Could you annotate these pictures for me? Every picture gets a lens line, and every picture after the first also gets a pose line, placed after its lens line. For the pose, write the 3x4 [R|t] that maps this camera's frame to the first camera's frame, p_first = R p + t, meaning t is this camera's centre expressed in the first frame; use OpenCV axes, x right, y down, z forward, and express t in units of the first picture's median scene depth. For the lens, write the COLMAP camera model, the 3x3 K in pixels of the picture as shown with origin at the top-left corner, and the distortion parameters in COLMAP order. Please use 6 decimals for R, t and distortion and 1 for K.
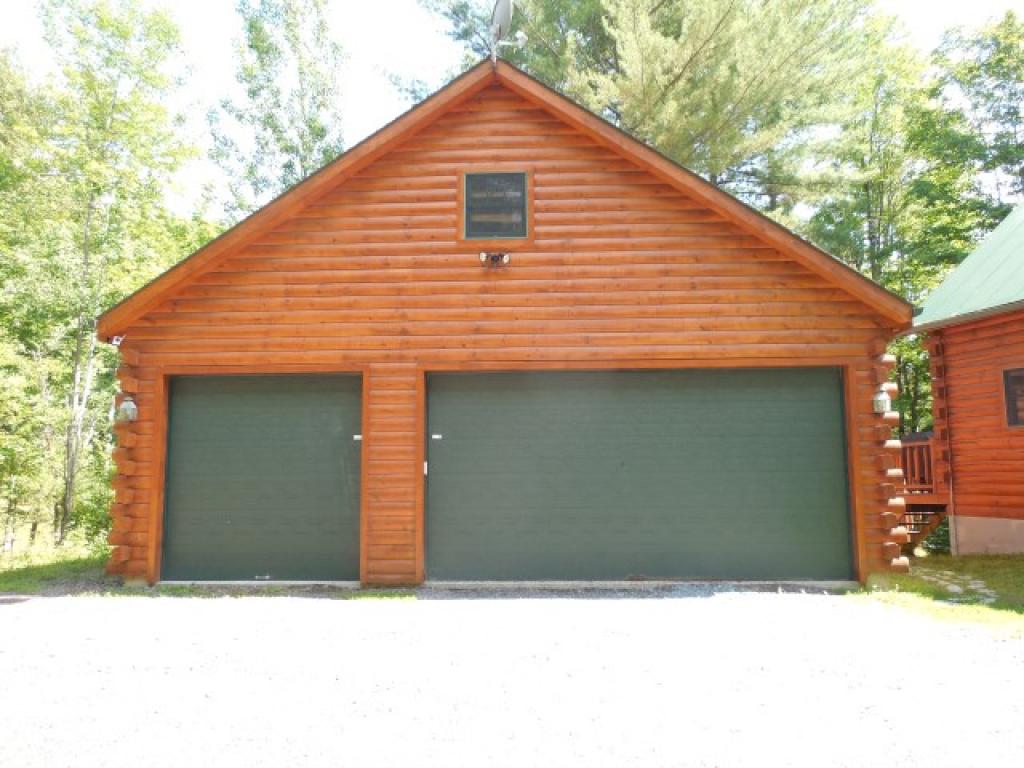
lens RADIAL K [[767.9, 0, 512.0], [0, 767.9, 384.0], [0, 0, 1]] dist [-0.007907, 0.002074]
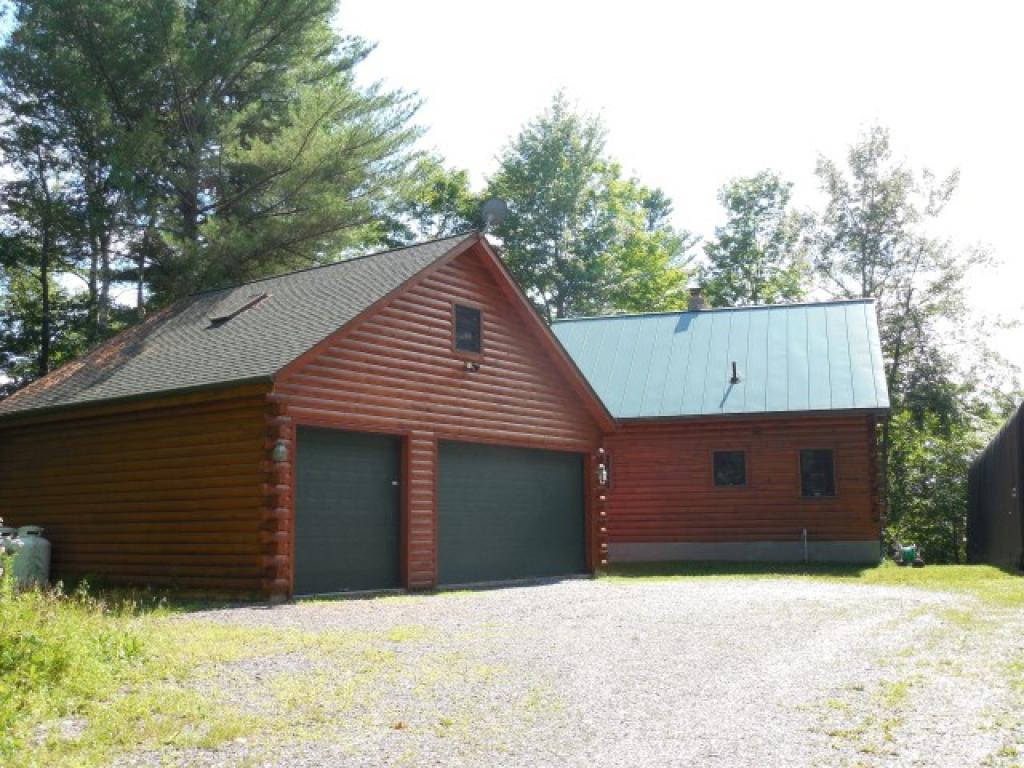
lens RADIAL K [[1052.0, 0, 512.0], [0, 1052.0, 384.0], [0, 0, 1]] dist [-0.002451, -0.000933]
pose [[0.580366, 0.120298, 0.805421, -1.603652], [-0.084984, 0.992576, -0.087014, 0.040554], [-0.809909, -0.017948, 0.586281, -0.256559]]
